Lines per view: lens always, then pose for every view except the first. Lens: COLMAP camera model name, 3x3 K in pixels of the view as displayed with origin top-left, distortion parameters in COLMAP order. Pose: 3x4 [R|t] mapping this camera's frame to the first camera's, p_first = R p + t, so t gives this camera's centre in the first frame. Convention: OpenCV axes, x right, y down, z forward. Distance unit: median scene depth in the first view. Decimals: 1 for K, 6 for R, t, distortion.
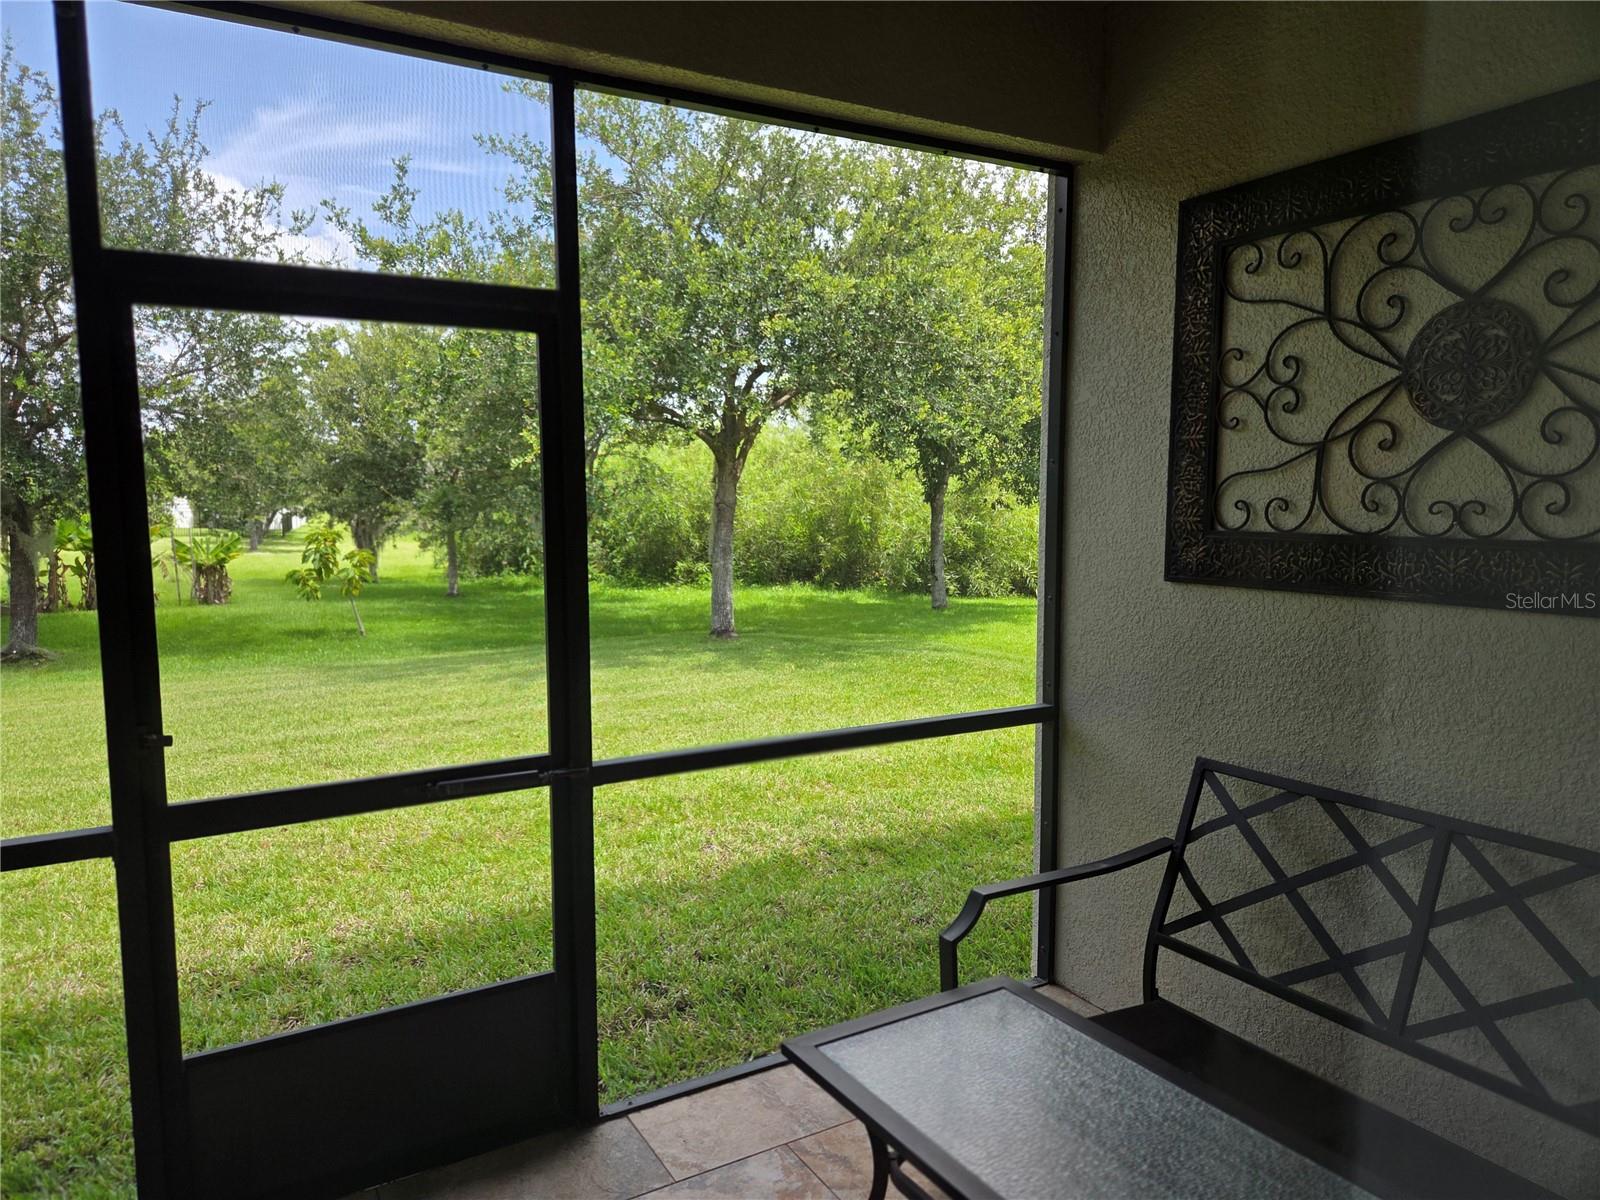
lens RADIAL K [[1090.8, 0, 787.5], [0, 1090.8, 595.9], [0, 0, 1]] dist [0.065021, -0.046913]
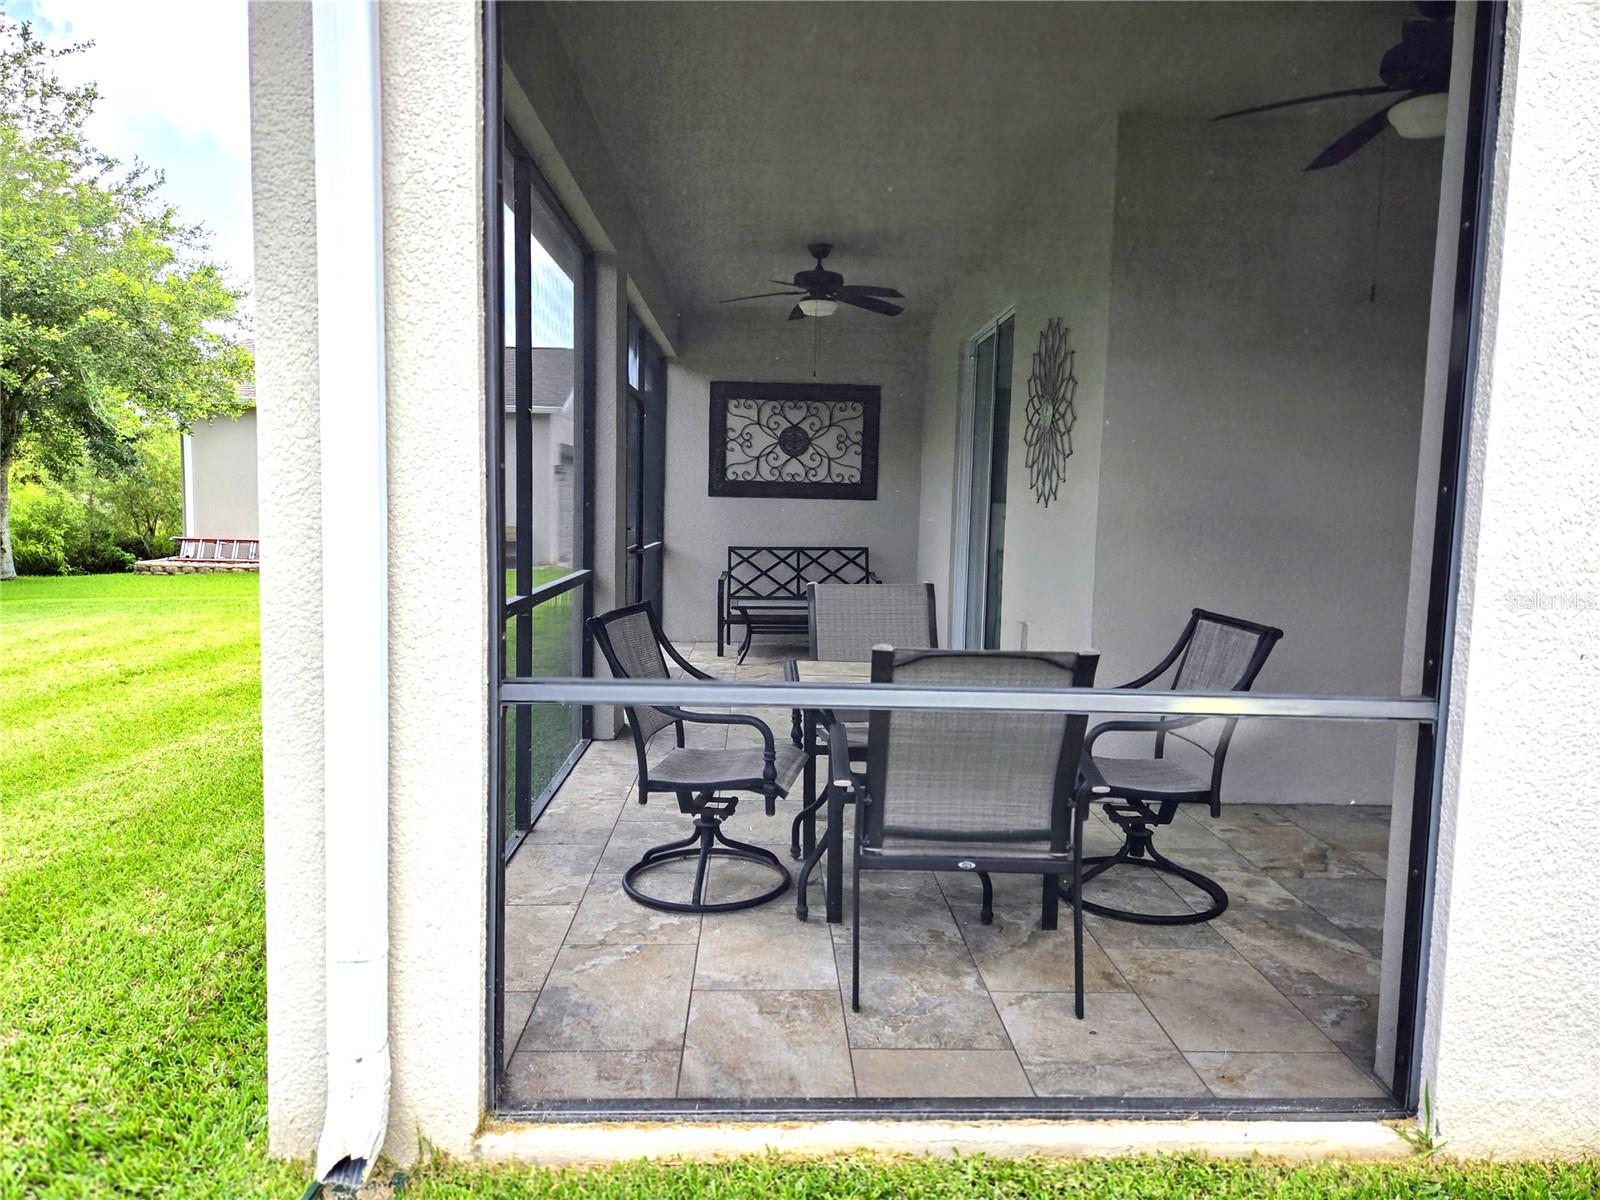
lens RADIAL K [[1090.8, 0, 800.1], [0, 1090.8, 602.2], [0, 0, 1]] dist [0.065021, -0.046913]
pose [[0.462308, -0.065451, 0.884300, -1.289910], [0.058969, 0.997334, 0.042988, 0.094738], [-0.884756, 0.032273, 0.464935, -0.391499]]
